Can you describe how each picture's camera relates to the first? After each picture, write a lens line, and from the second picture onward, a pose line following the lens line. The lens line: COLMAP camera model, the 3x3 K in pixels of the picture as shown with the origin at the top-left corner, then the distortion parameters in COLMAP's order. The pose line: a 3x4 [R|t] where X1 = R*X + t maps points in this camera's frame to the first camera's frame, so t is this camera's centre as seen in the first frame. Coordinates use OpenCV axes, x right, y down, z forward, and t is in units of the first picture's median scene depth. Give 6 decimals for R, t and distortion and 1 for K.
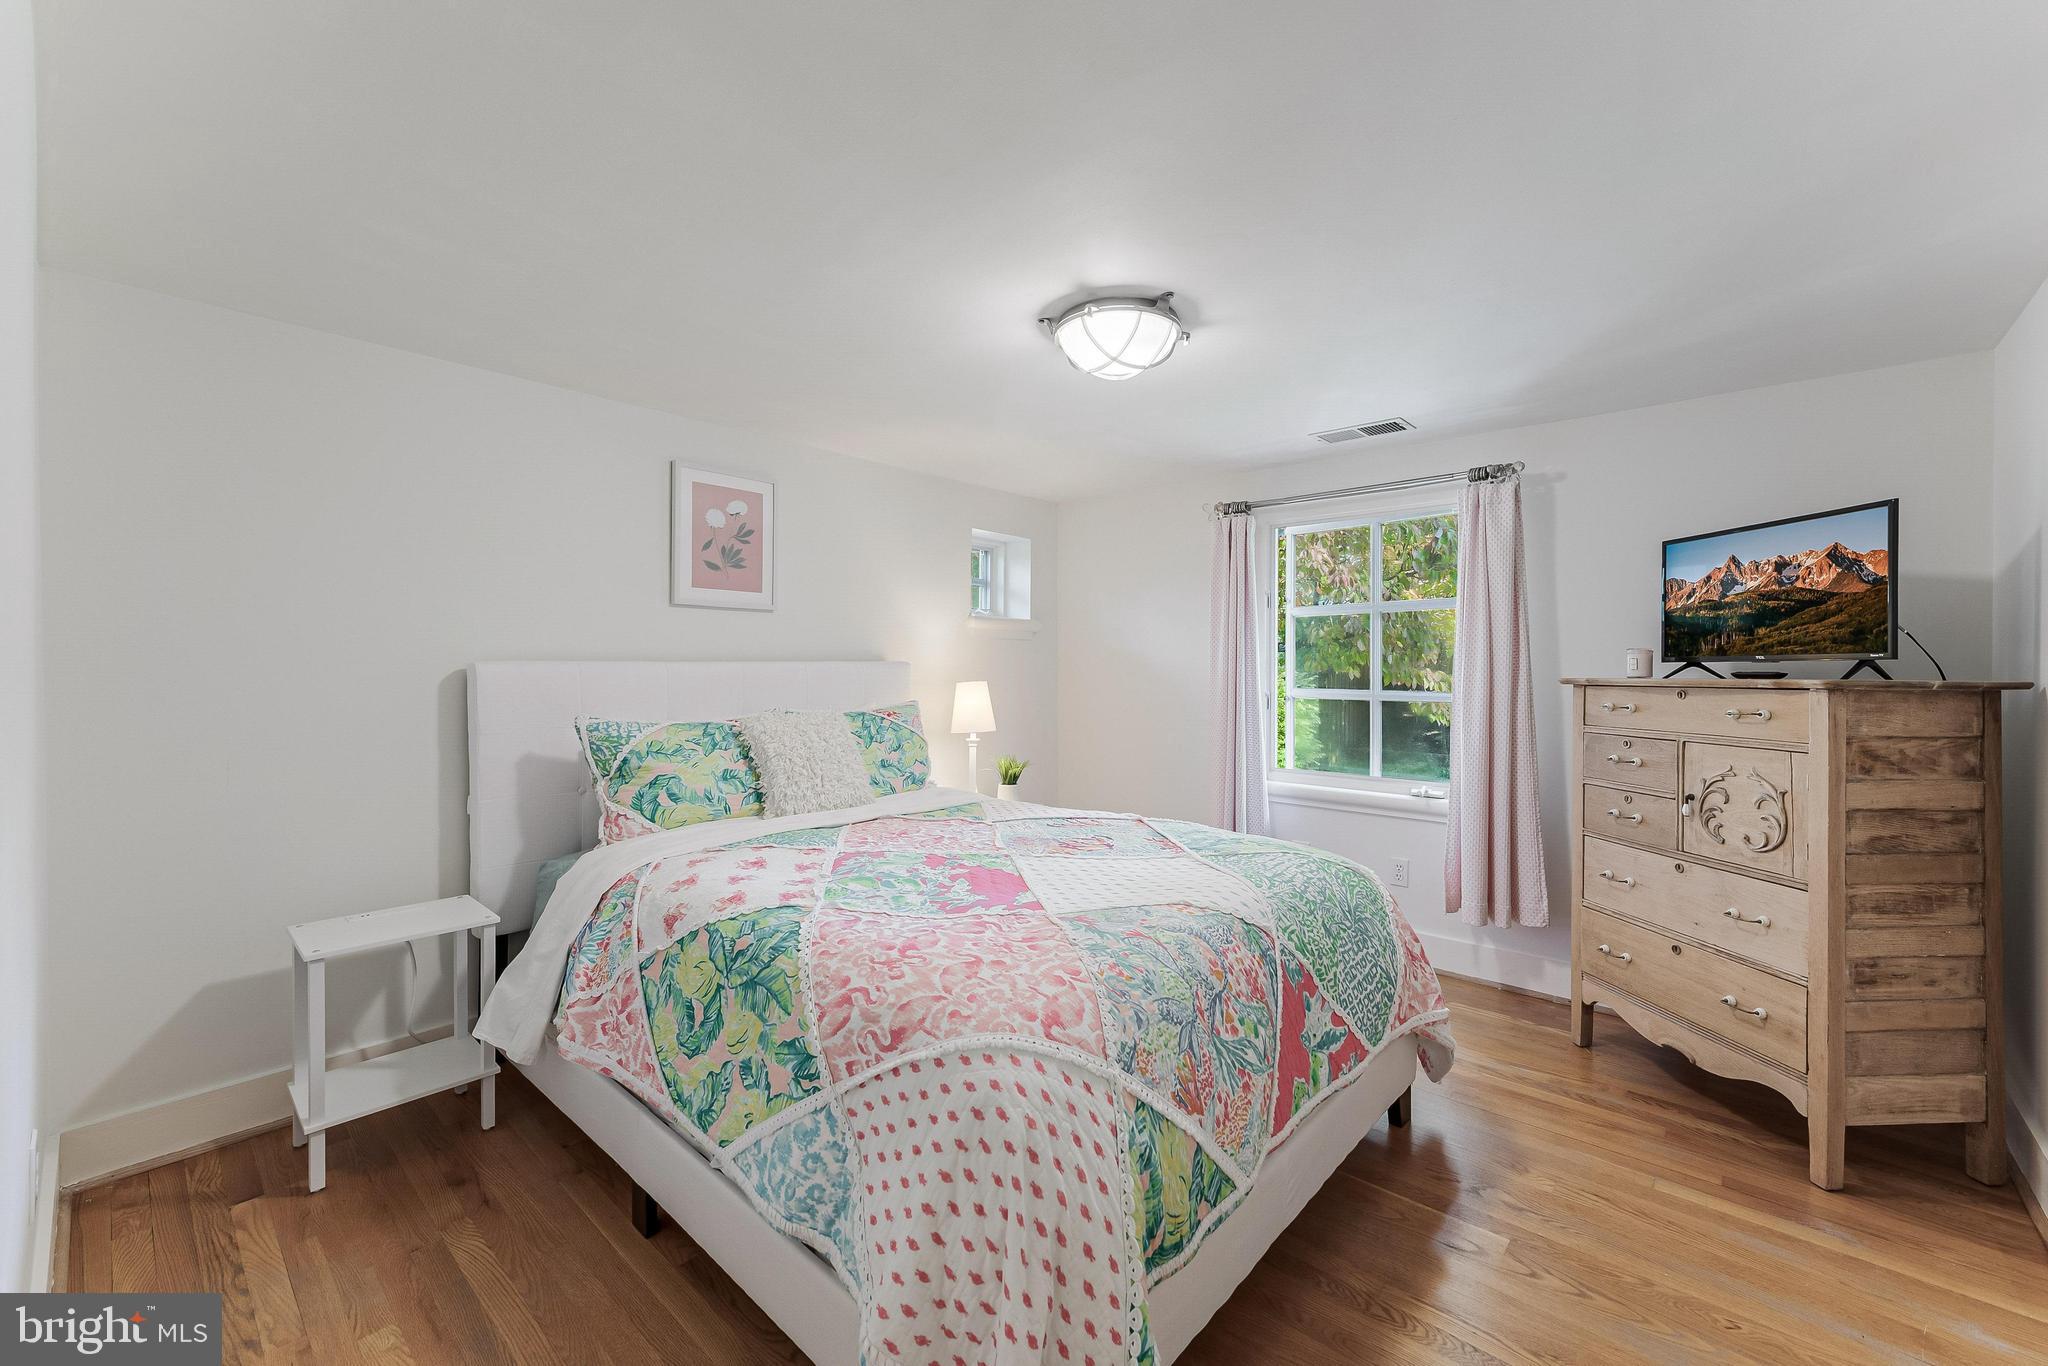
lens RADIAL K [[817.5, 0, 1020.5], [0, 817.5, 673.3], [0, 0, 1]] dist [0.008396, 0.000337]
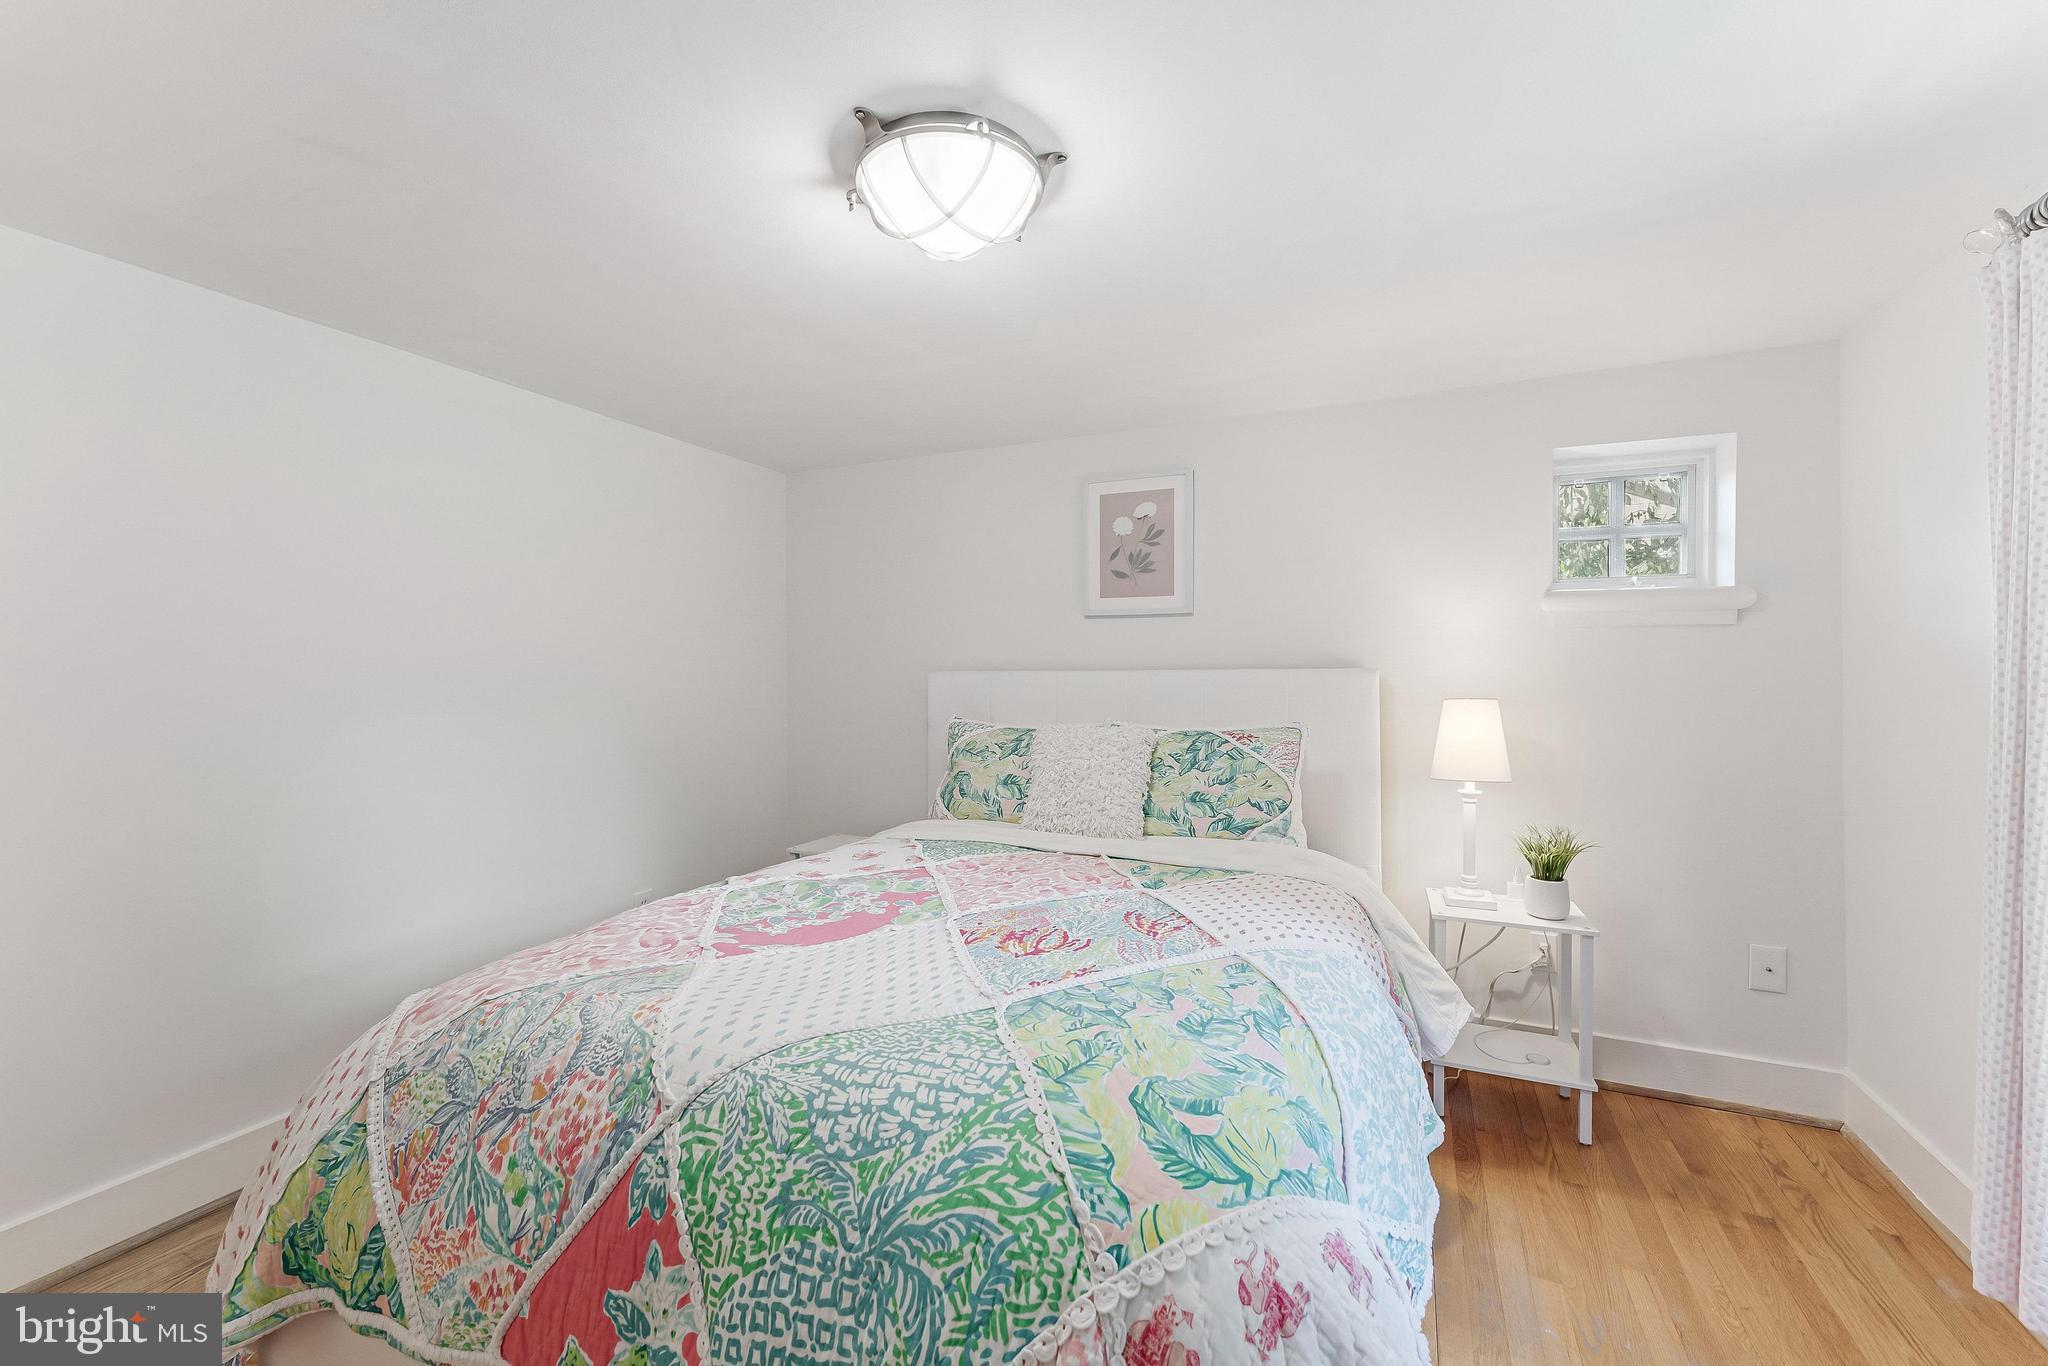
lens RADIAL K [[817.5, 0, 1024.5], [0, 817.5, 680.8], [0, 0, 1]] dist [0.008396, 0.000337]
pose [[0.302228, 0.006977, -0.953210, 0.874355], [-0.006341, 0.999966, 0.005309, -0.010633], [0.953215, 0.004440, 0.302261, 0.959160]]
